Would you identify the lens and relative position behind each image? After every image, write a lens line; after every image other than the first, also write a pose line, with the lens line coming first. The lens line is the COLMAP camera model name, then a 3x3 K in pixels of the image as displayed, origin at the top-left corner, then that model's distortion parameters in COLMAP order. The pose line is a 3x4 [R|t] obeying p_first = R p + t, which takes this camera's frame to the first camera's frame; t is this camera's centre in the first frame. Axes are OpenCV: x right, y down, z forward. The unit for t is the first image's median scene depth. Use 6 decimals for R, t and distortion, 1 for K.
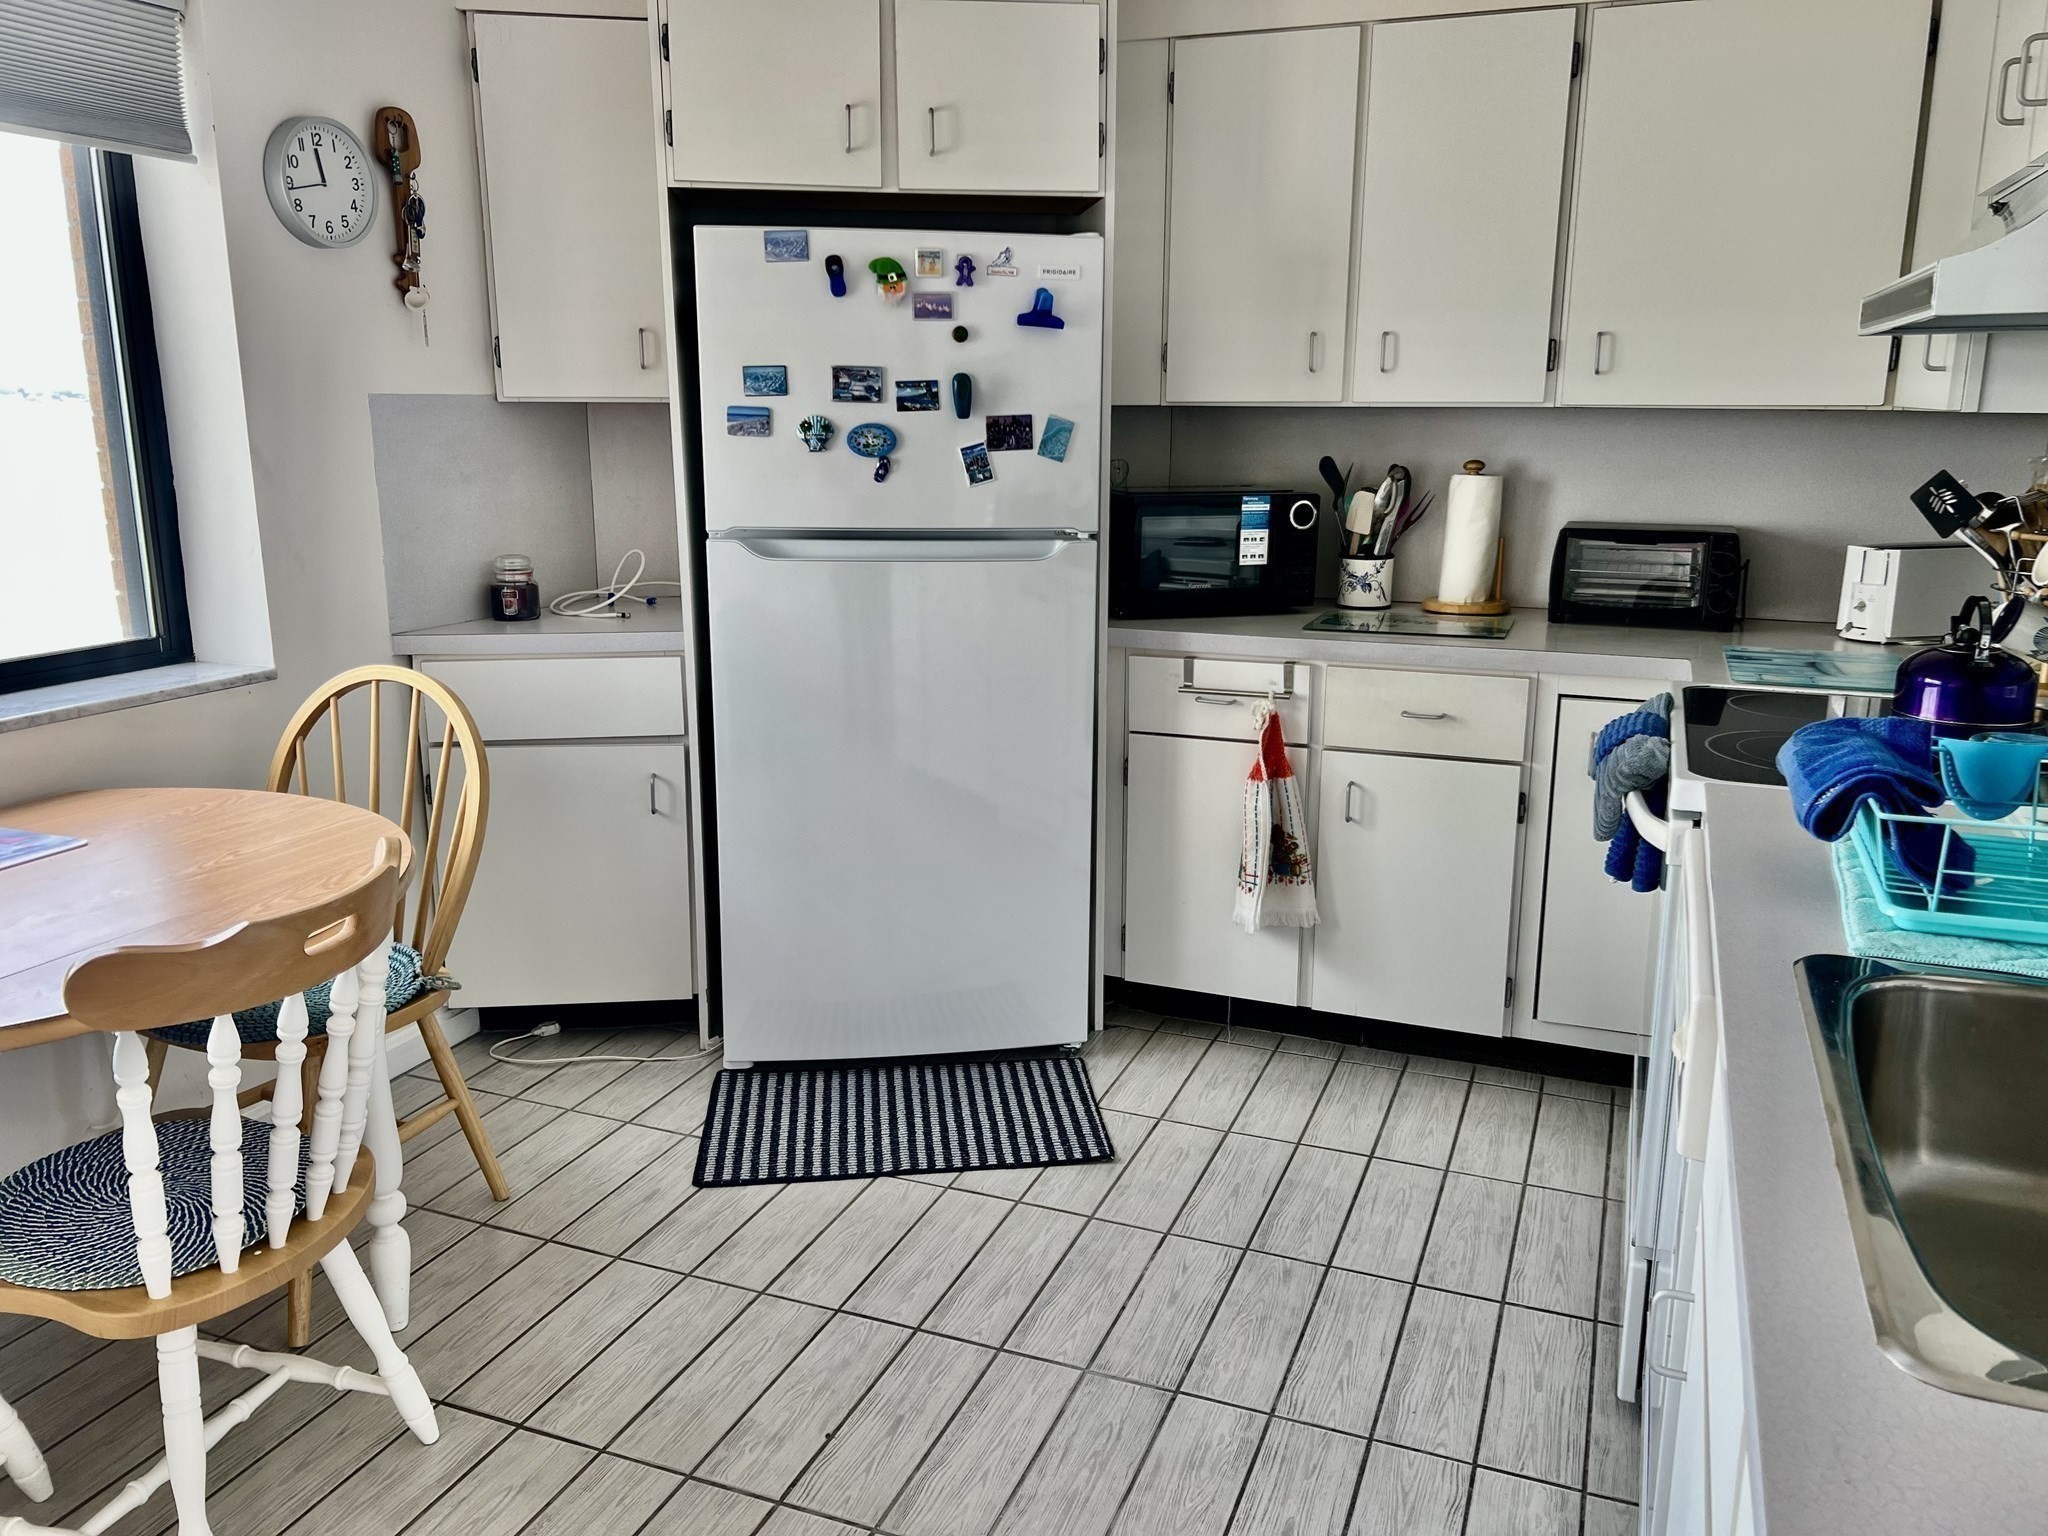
lens RADIAL K [[1544.1, 0, 1057.1], [0, 1544.1, 765.7], [0, 0, 1]] dist [0.055256, -0.069597]
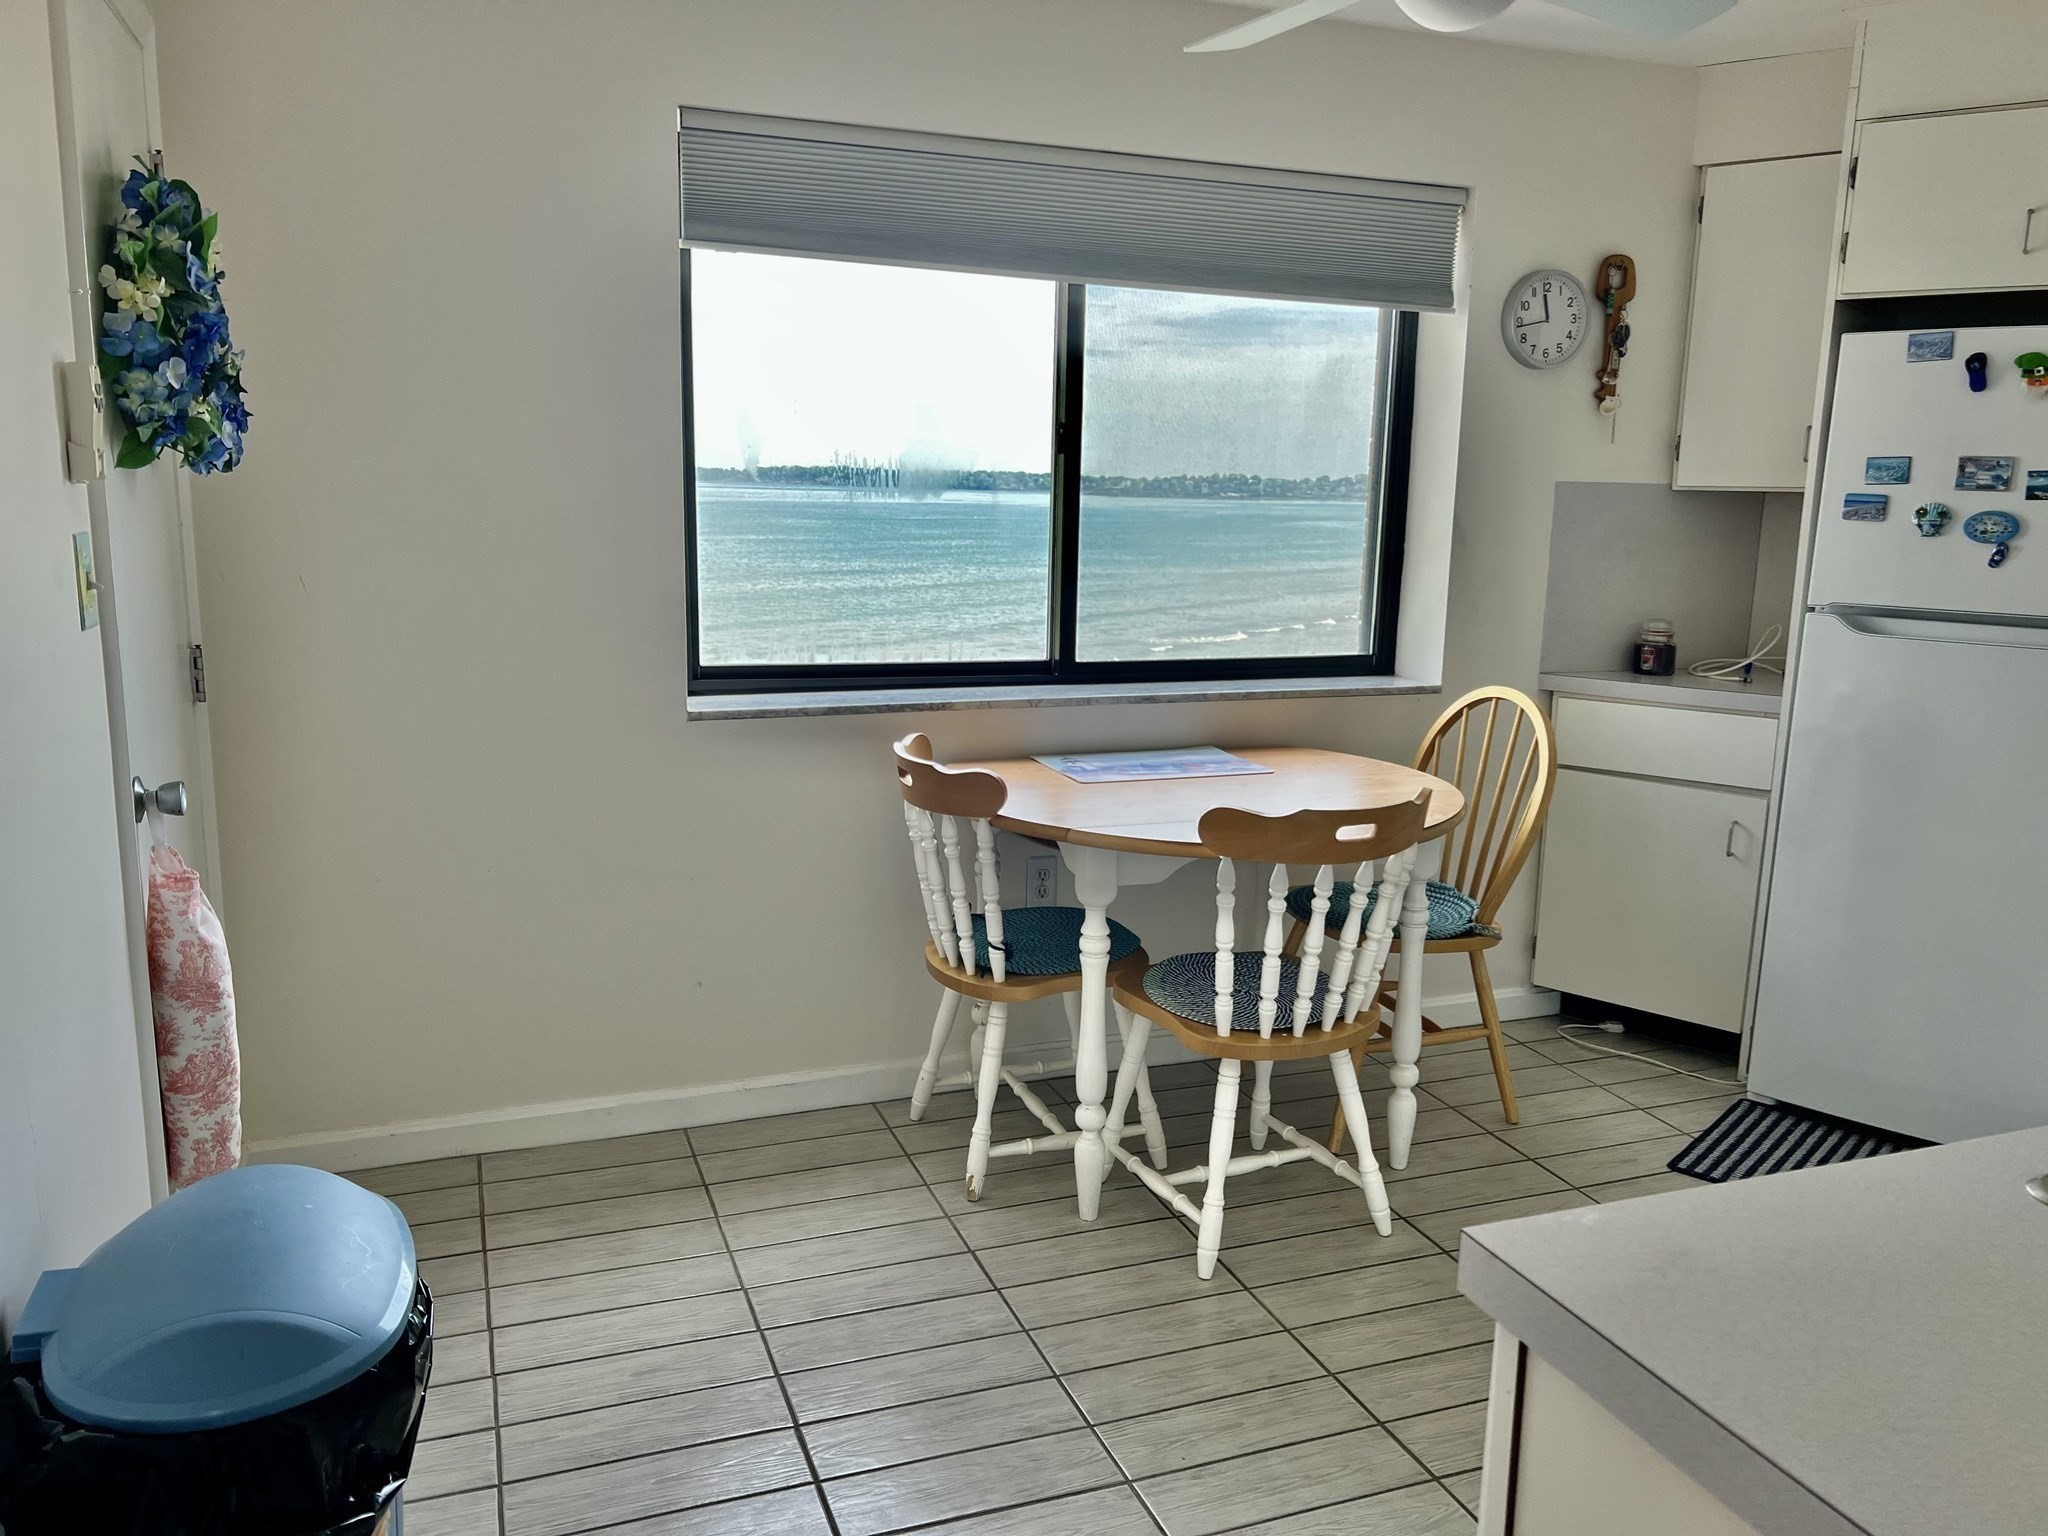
lens RADIAL K [[1544.1, 0, 1057.1], [0, 1544.1, 765.7], [0, 0, 1]] dist [0.055256, -0.069597]
pose [[0.684910, 0.141160, -0.714823, 0.219356], [-0.184478, 0.982684, 0.017298, 0.041076], [0.704887, 0.120021, 0.699092, -0.139227]]
